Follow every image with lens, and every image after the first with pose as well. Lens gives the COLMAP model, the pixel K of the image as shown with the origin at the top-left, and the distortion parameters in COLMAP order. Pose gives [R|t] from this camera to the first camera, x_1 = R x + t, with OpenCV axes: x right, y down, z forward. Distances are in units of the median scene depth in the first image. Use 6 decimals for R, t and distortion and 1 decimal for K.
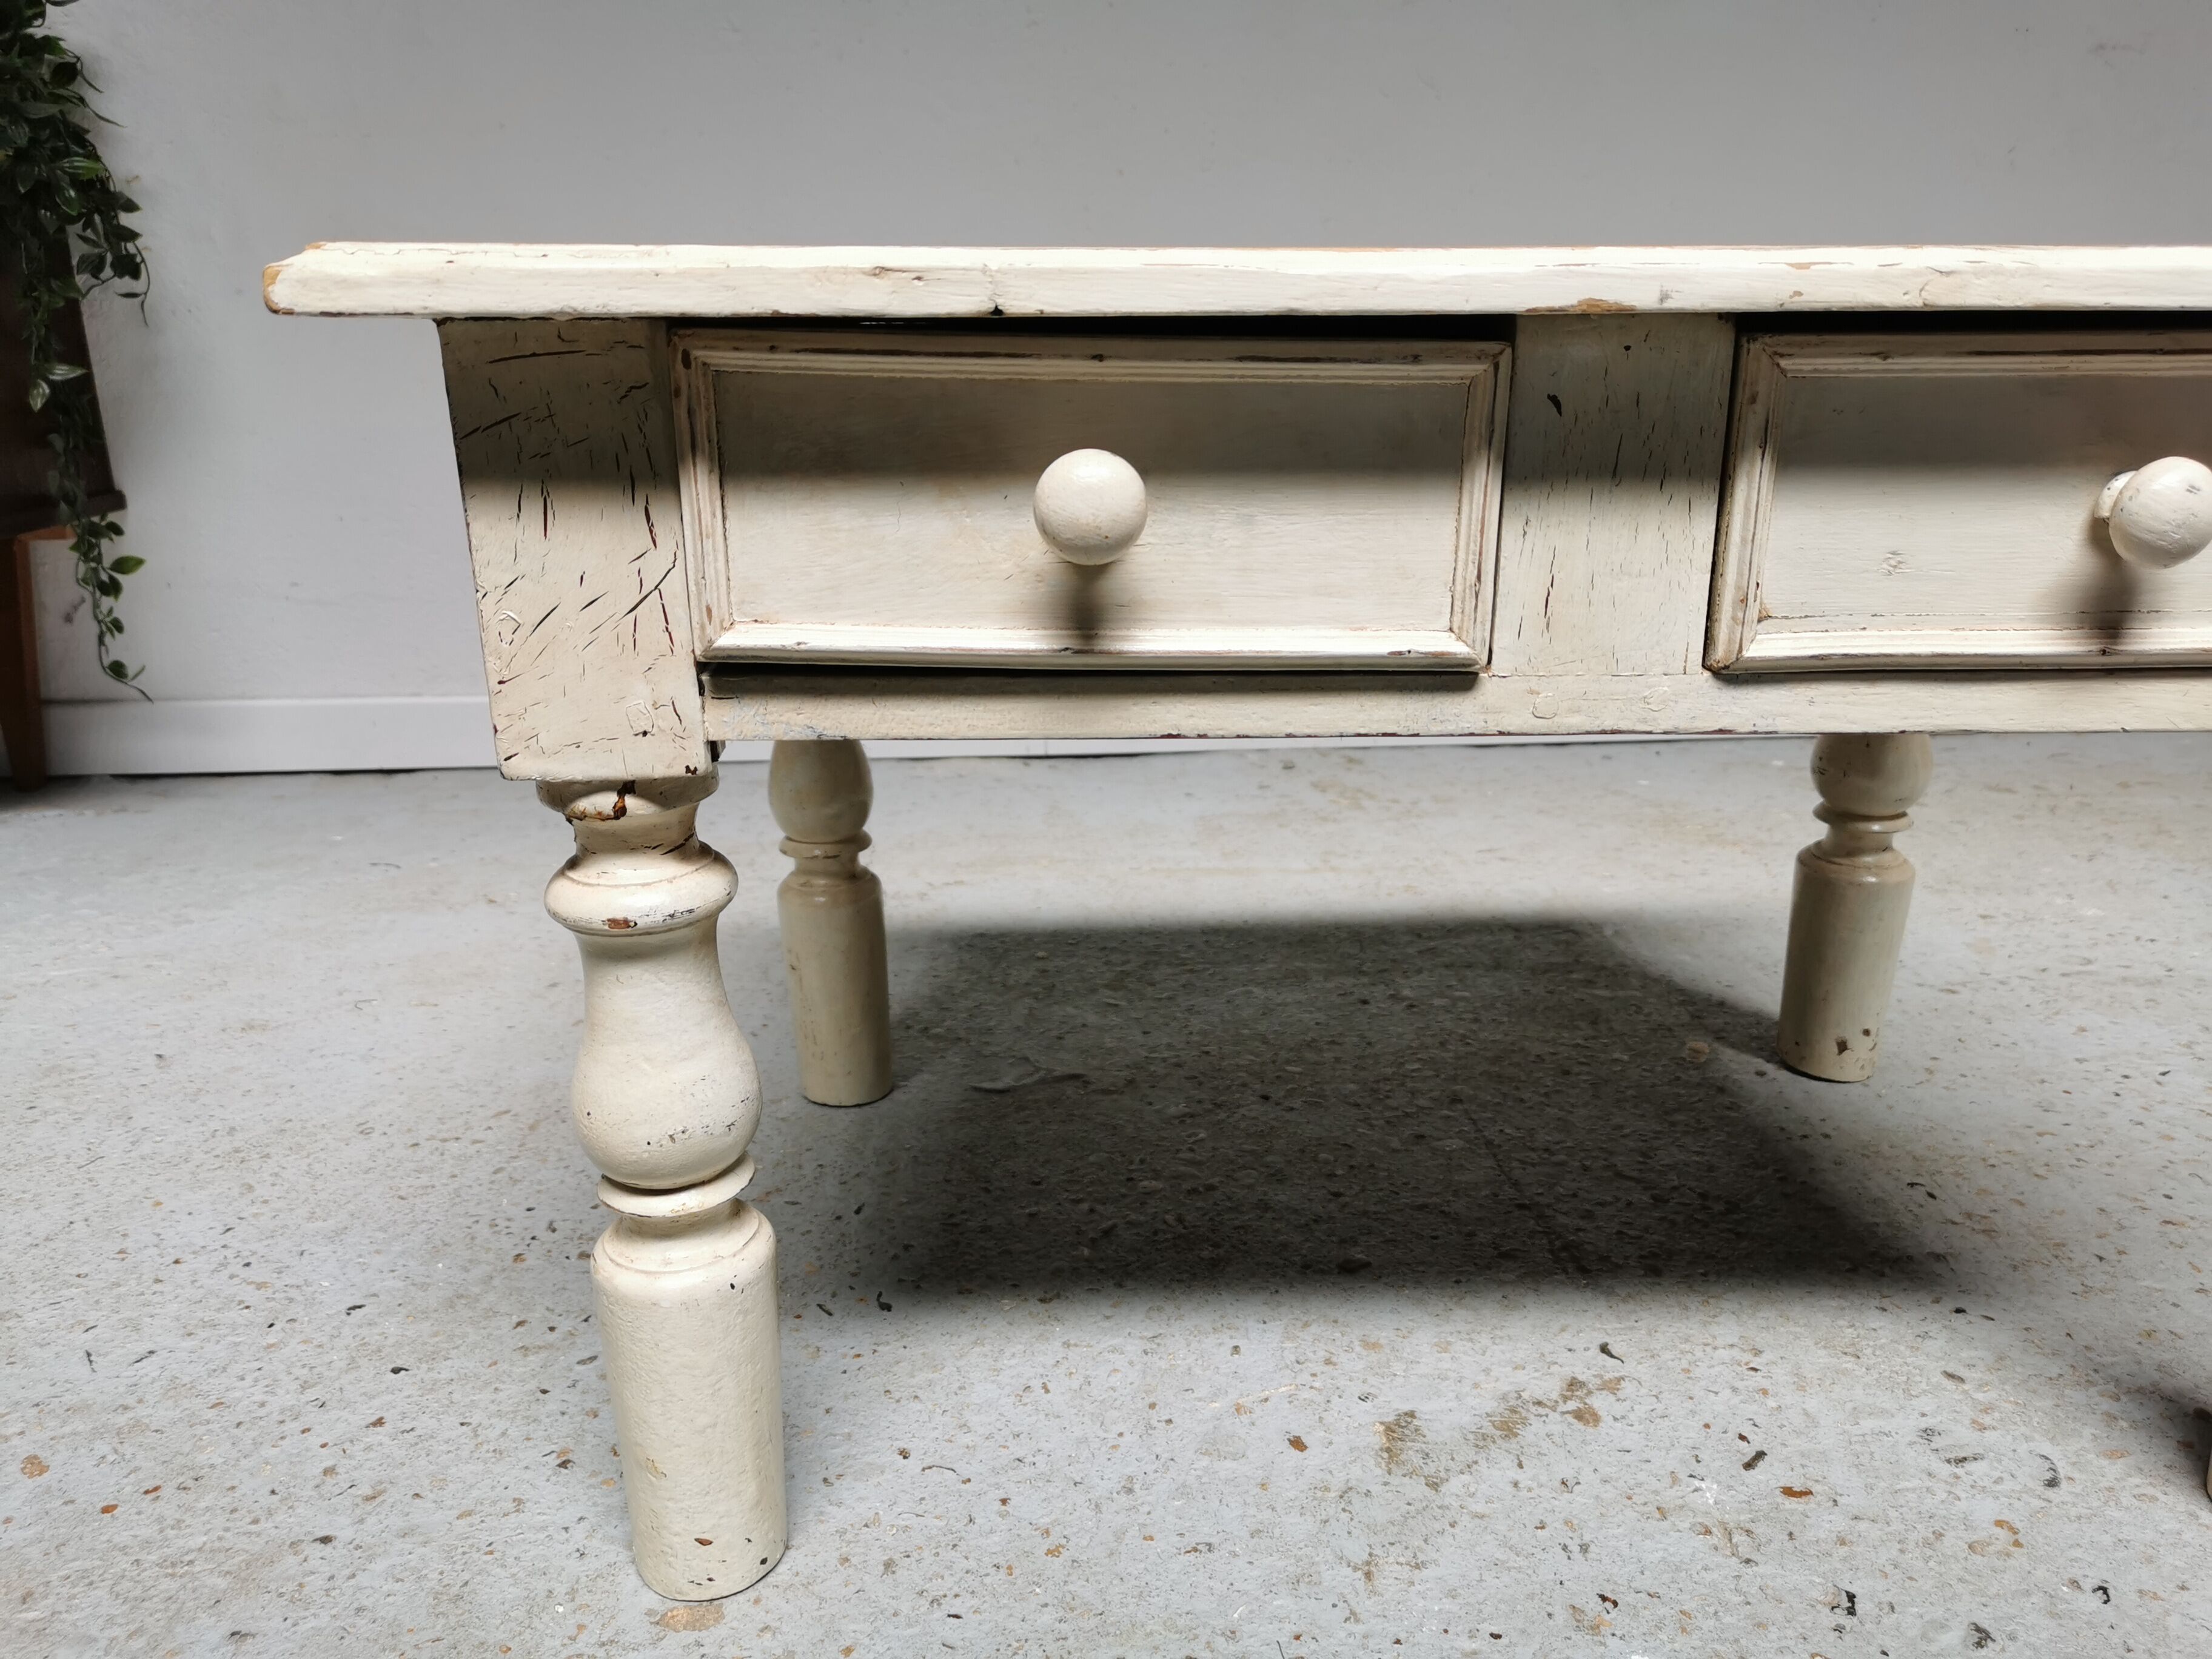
lens RADIAL K [[1717.7, 0, 1103.9], [0, 1717.7, 831.6], [0, 0, 1]] dist [0.052311, -0.063613]
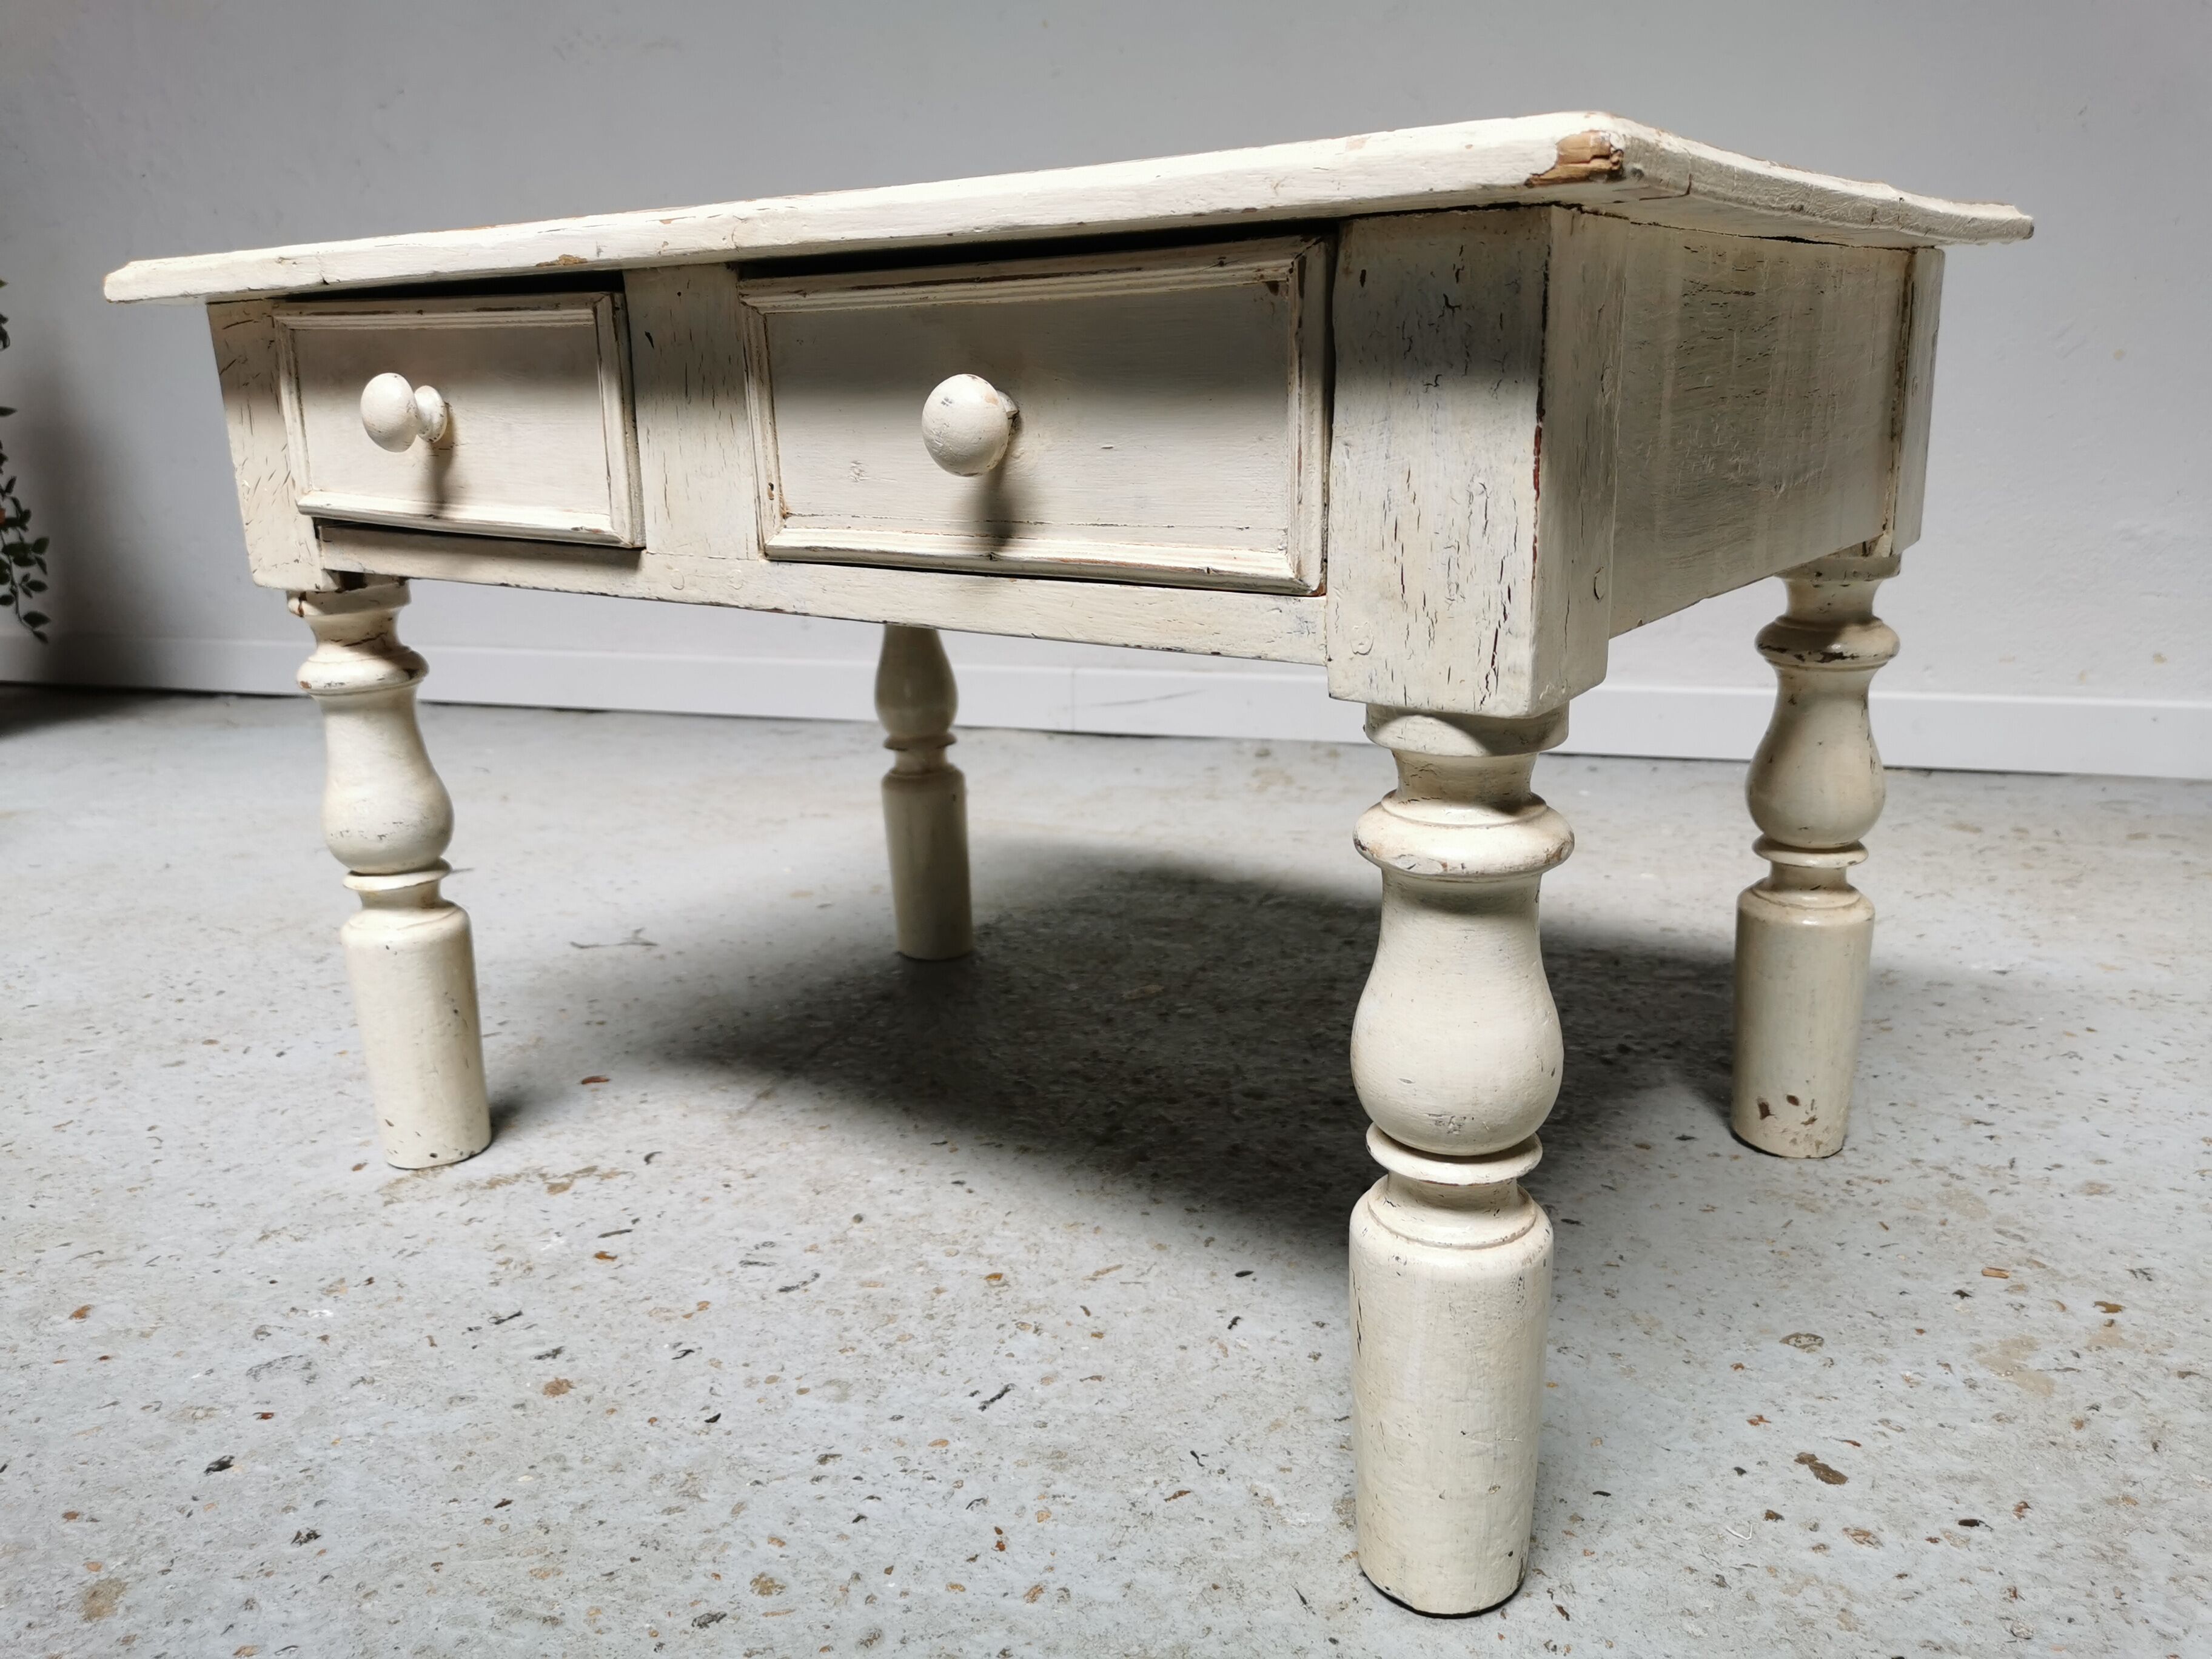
lens RADIAL K [[1717.7, 0, 1103.9], [0, 1717.7, 831.6], [0, 0, 1]] dist [0.052311, -0.063613]
pose [[0.910040, 0.085986, -0.405504, 1.097453], [-0.094125, 0.995560, -0.000133, 0.044391], [0.403692, 0.038289, 0.914093, 0.010366]]
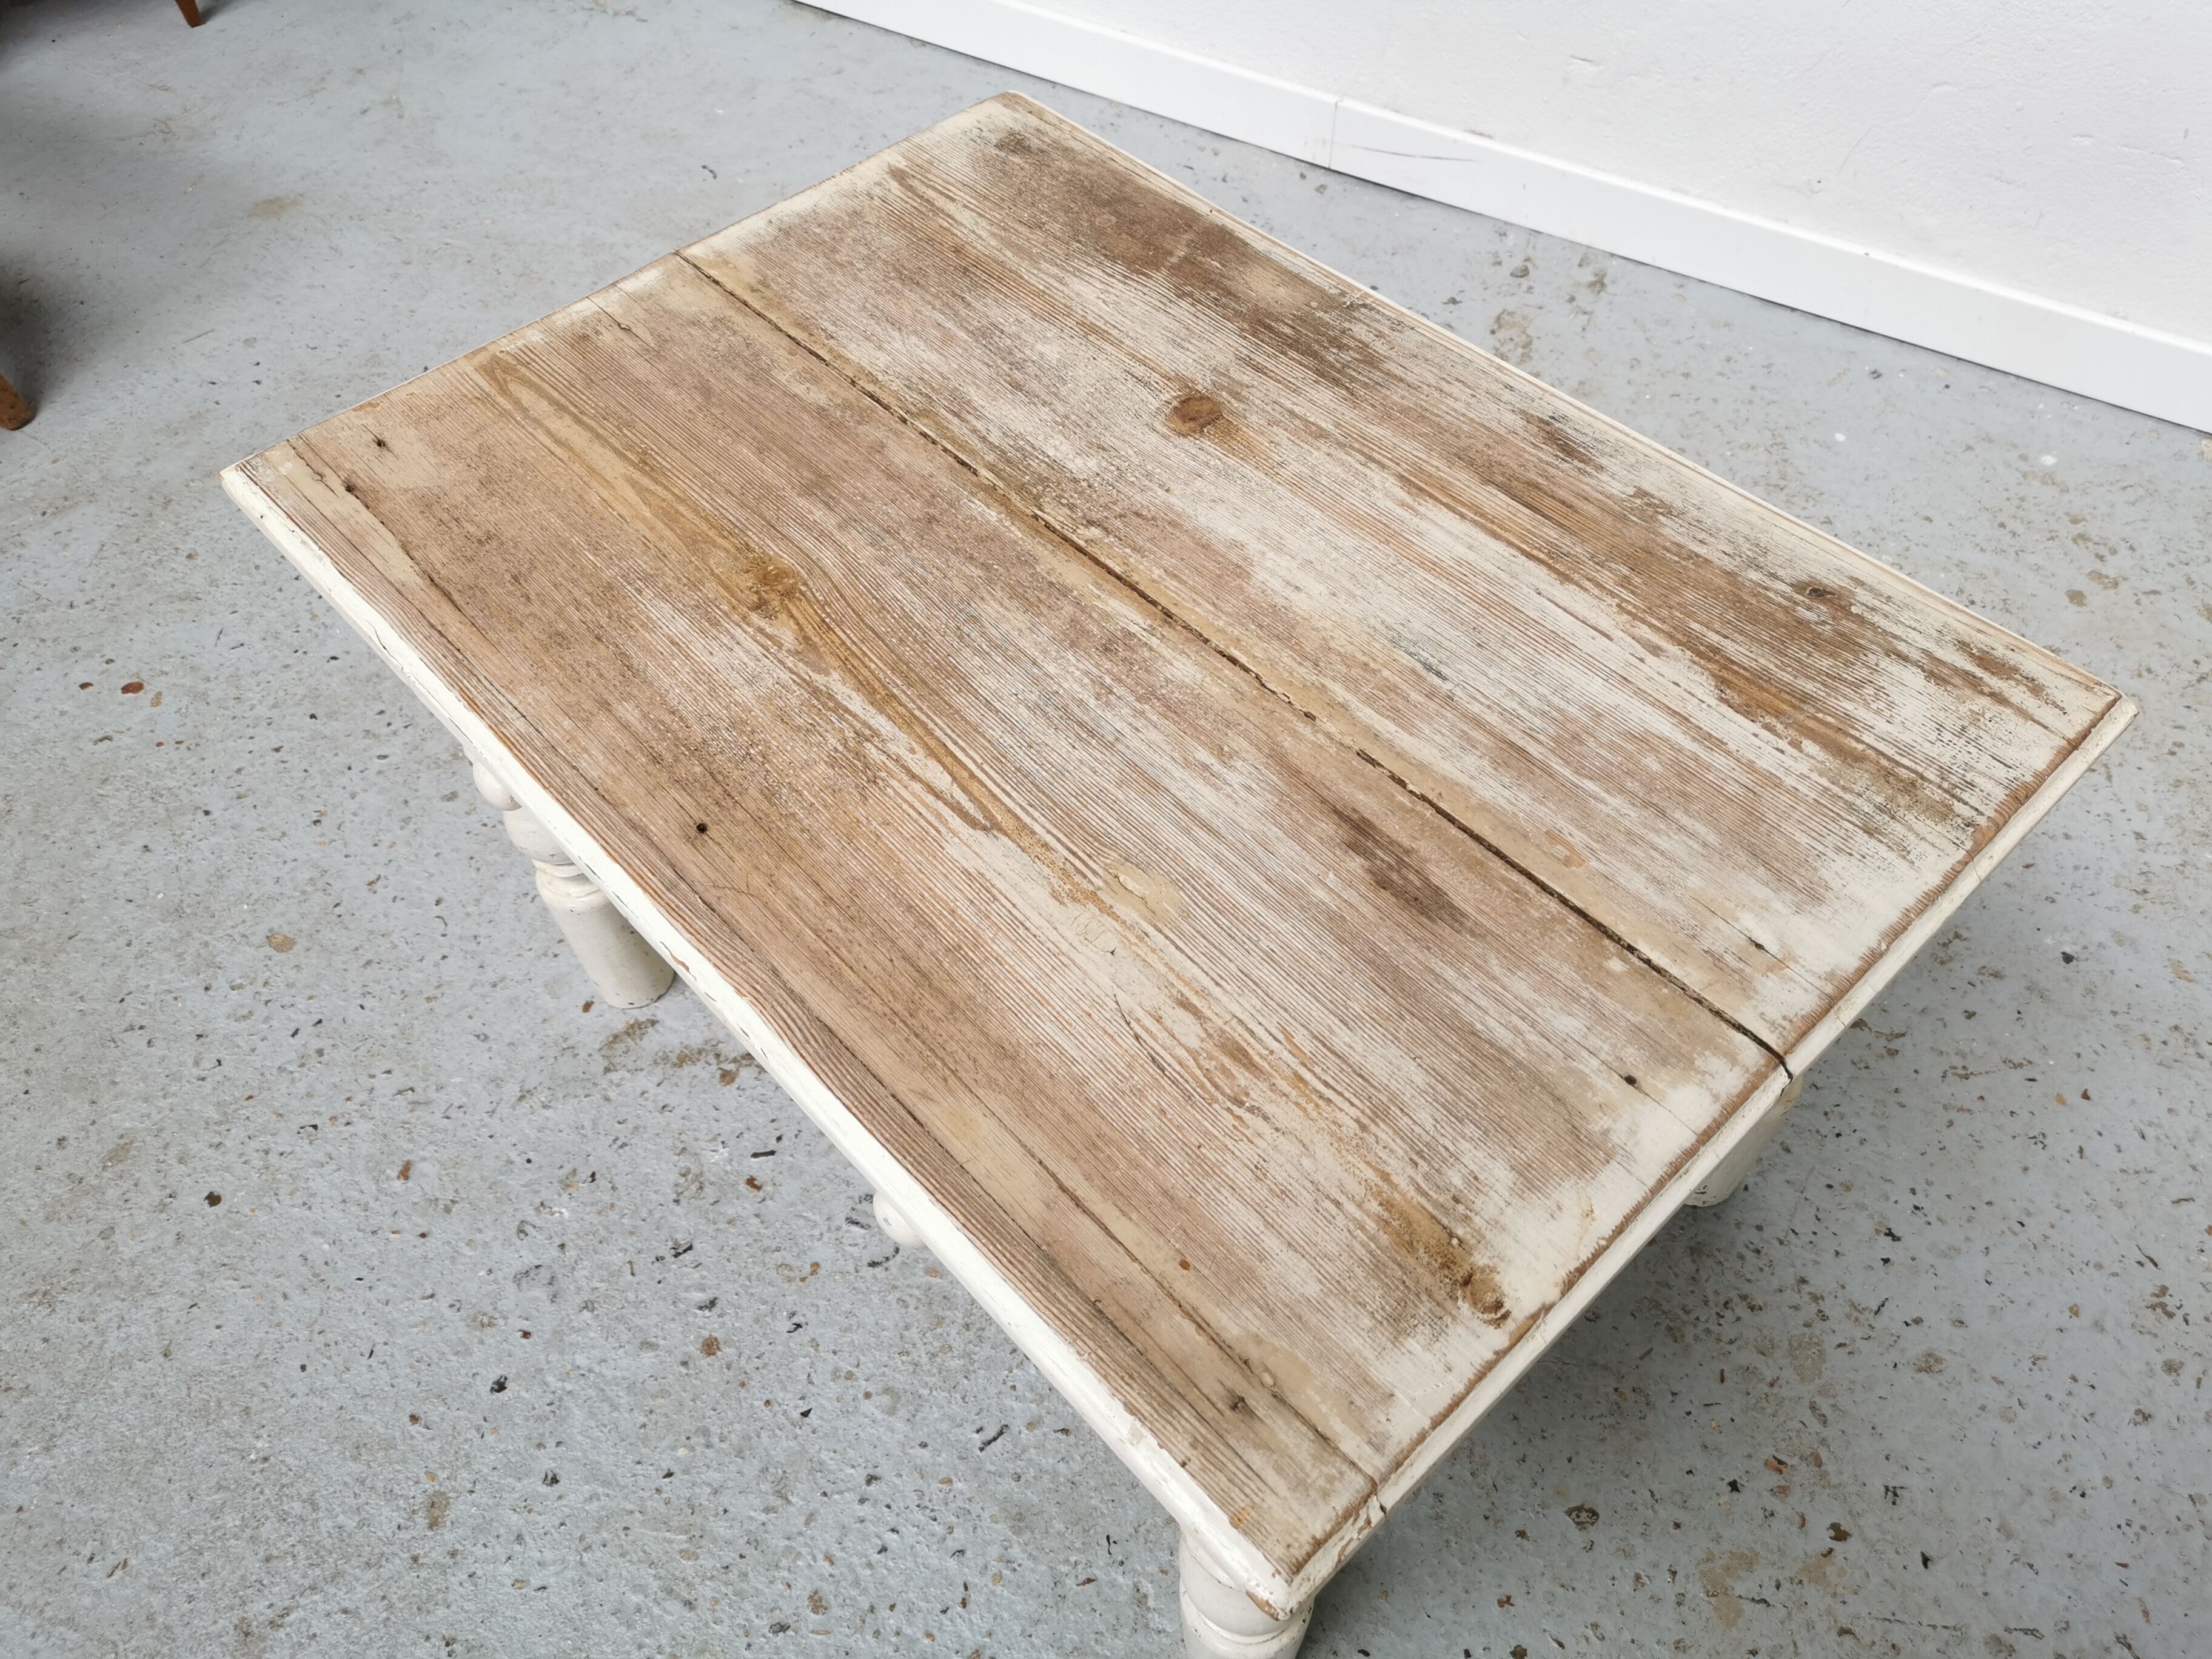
lens RADIAL K [[1713.8, 0, 1104.6], [0, 1713.8, 830.5], [0, 0, 1]] dist [0.058899, -0.072144]
pose [[0.798857, 0.460497, -0.387002, 1.063170], [-0.141439, 0.769135, 0.623239, -0.886683], [0.584656, -0.443141, 0.679561, 0.203280]]
